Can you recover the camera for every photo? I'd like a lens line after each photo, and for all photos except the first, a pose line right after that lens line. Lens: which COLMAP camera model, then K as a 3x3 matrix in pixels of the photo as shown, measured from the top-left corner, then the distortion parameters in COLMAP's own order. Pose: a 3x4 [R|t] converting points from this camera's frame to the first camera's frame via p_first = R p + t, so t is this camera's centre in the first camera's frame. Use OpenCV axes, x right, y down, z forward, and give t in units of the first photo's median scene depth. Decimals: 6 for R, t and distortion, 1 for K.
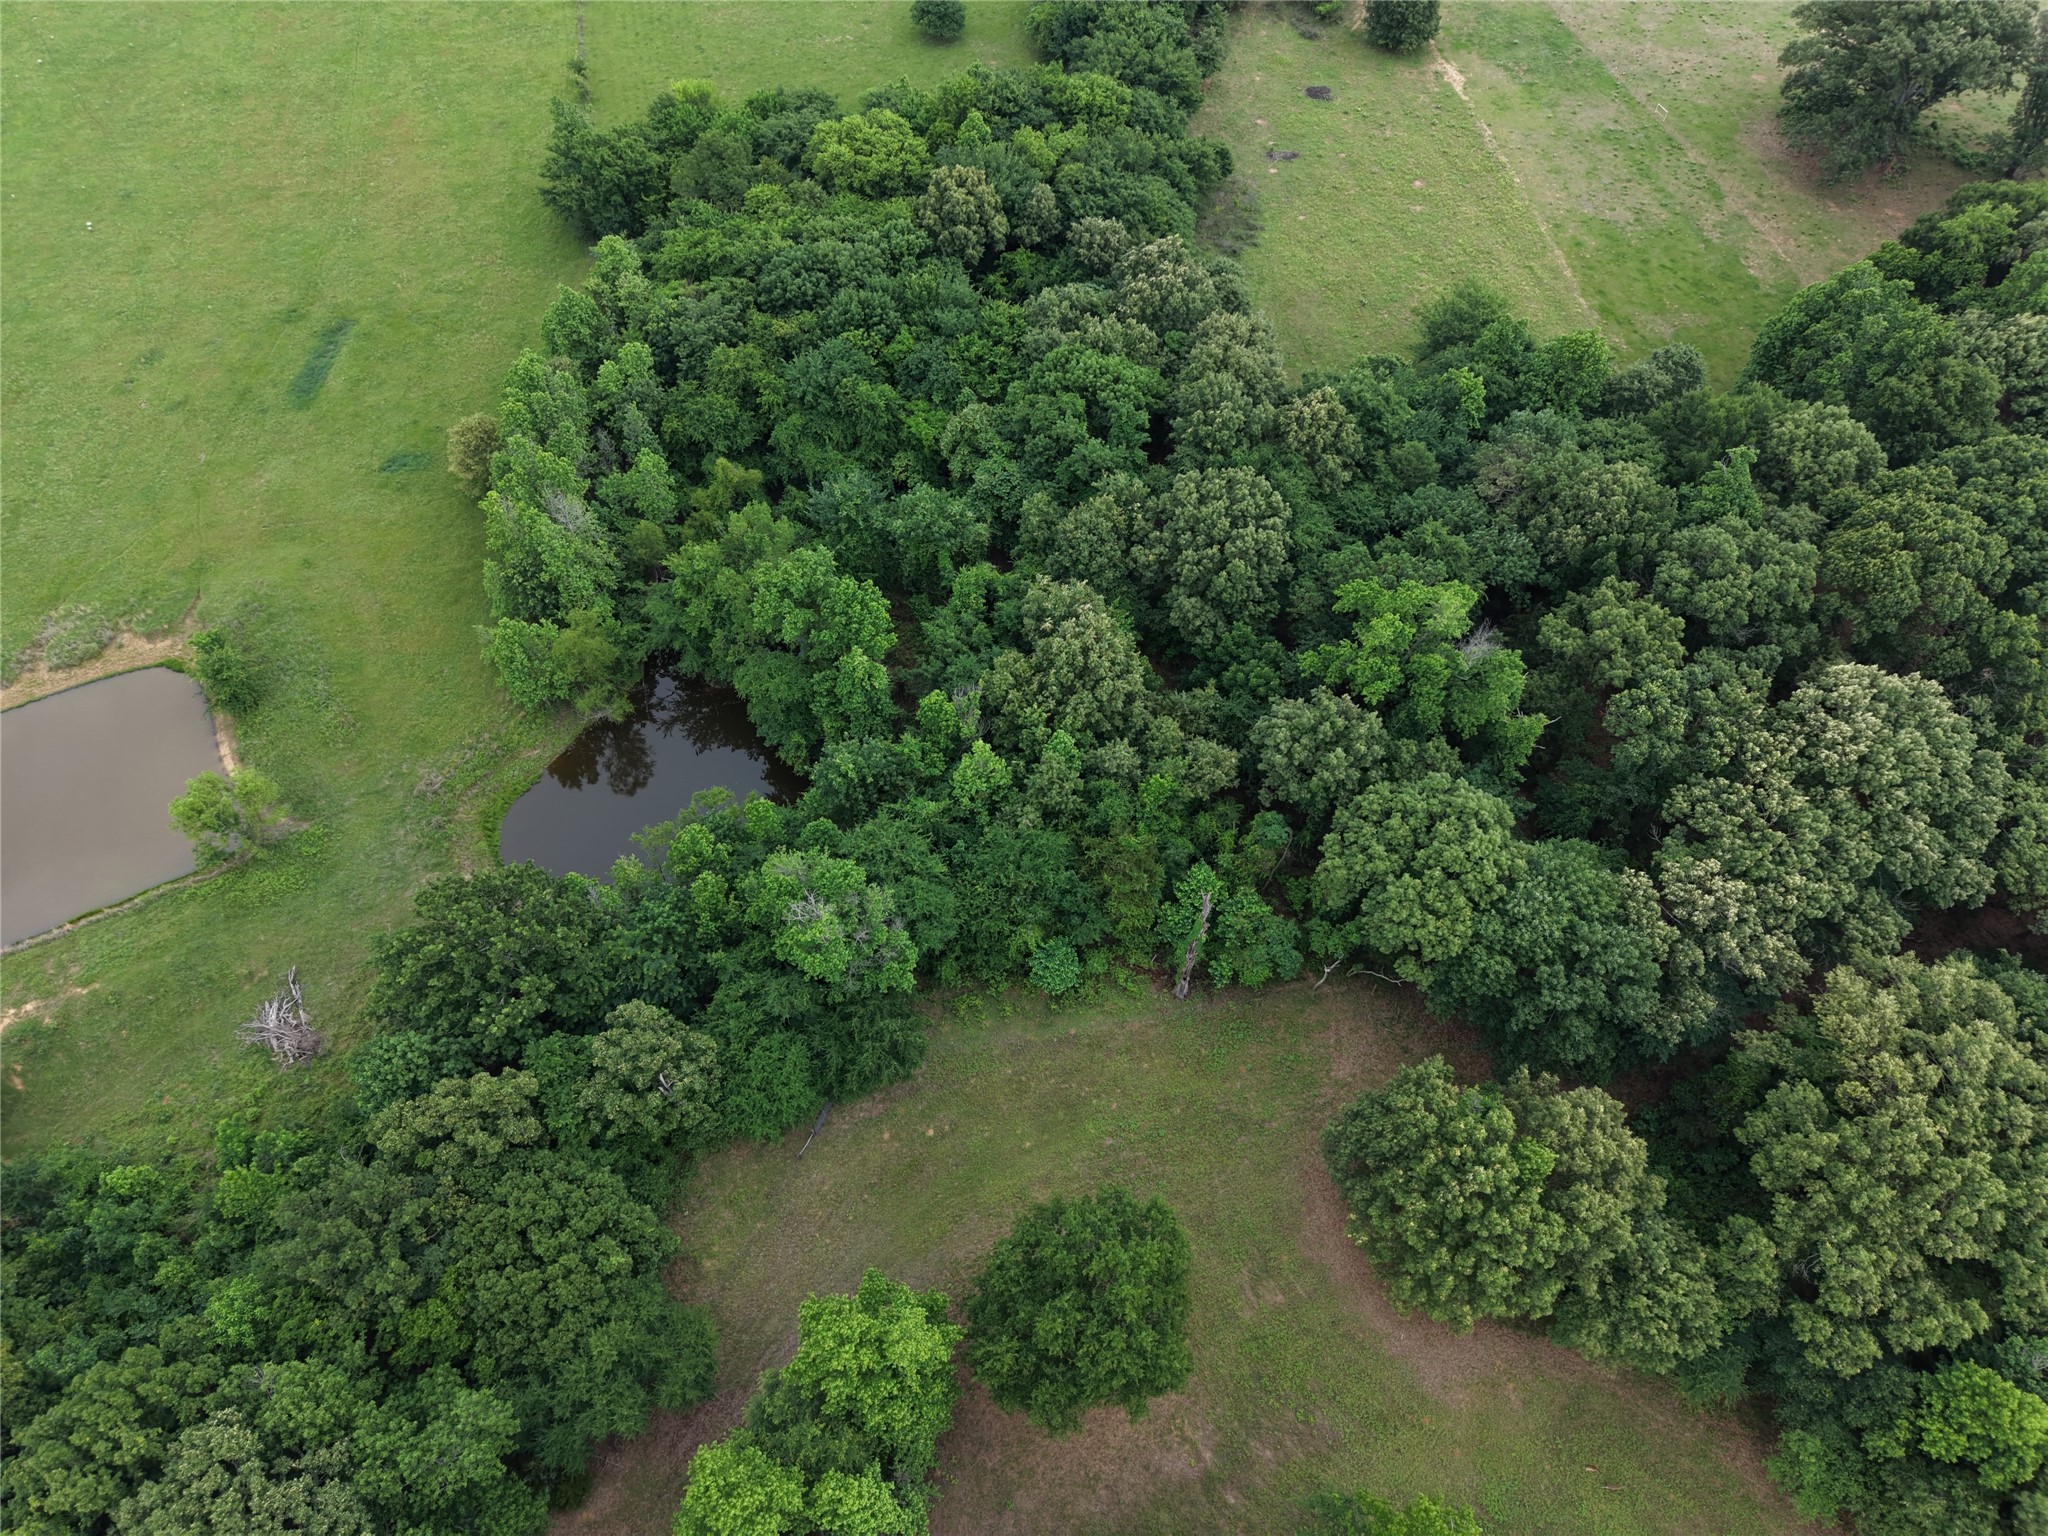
lens RADIAL K [[1367.2, 0, 1019.6], [0, 1367.2, 750.0], [0, 0, 1]] dist [0.021119, -0.015779]
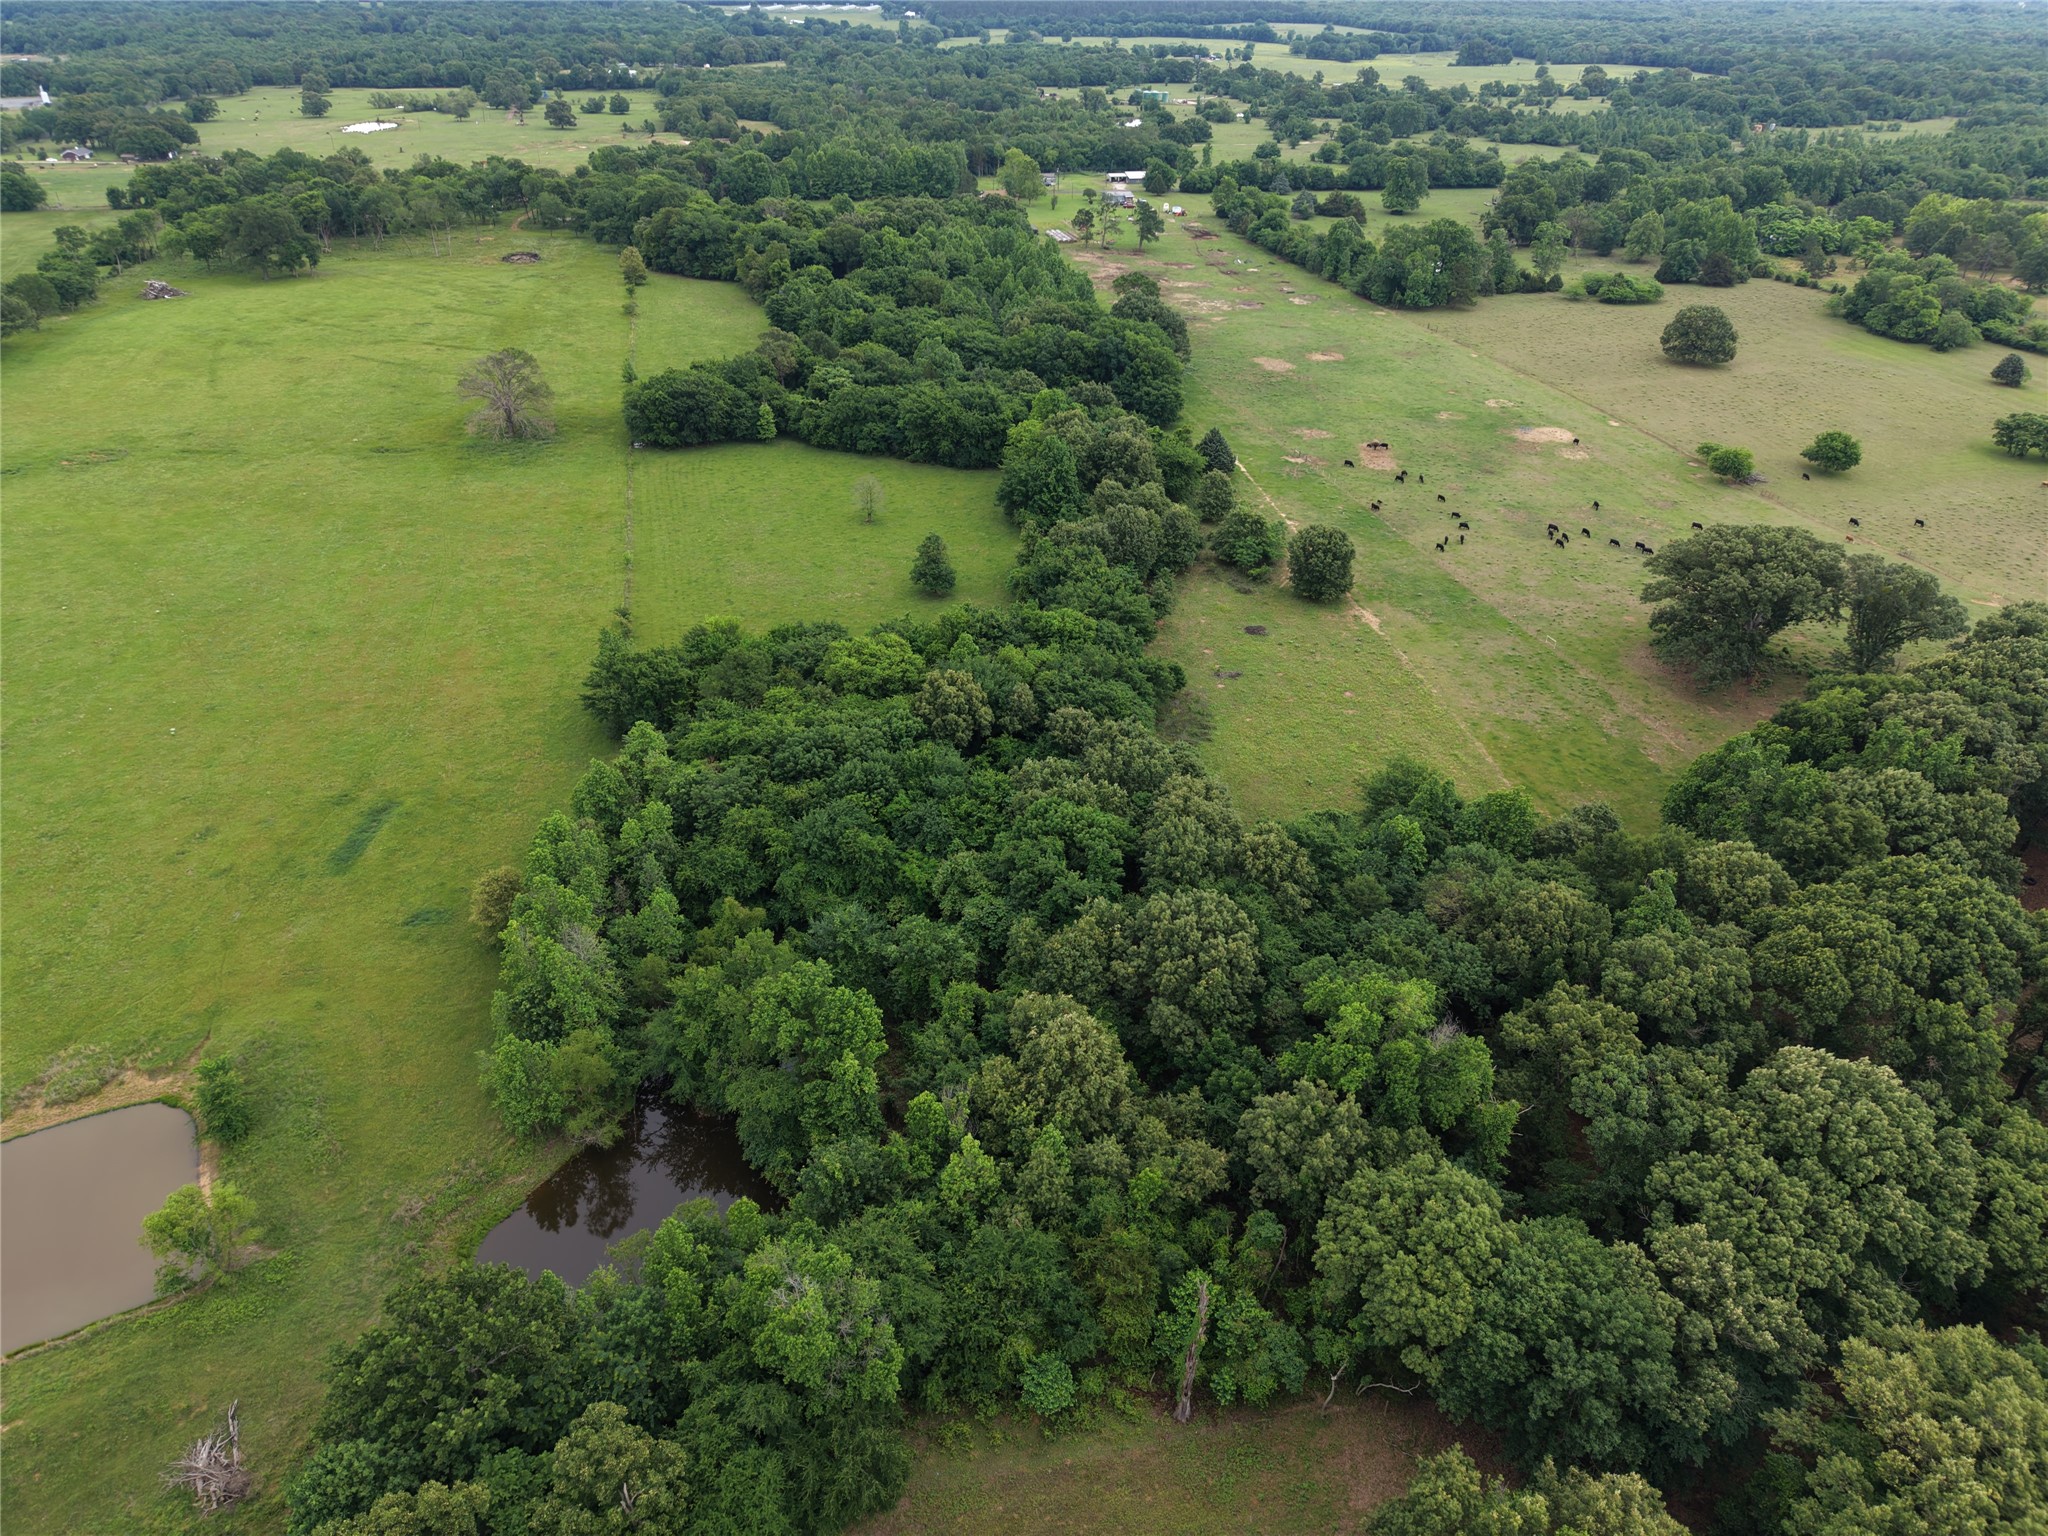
lens RADIAL K [[1367.2, 0, 1021.3], [0, 1367.2, 758.6], [0, 0, 1]] dist [0.021119, -0.015779]
pose [[0.999844, -0.006996, 0.016246, -0.004641], [0.012833, 0.918979, -0.394097, 0.131534], [-0.012172, 0.394244, 0.918925, -0.042072]]
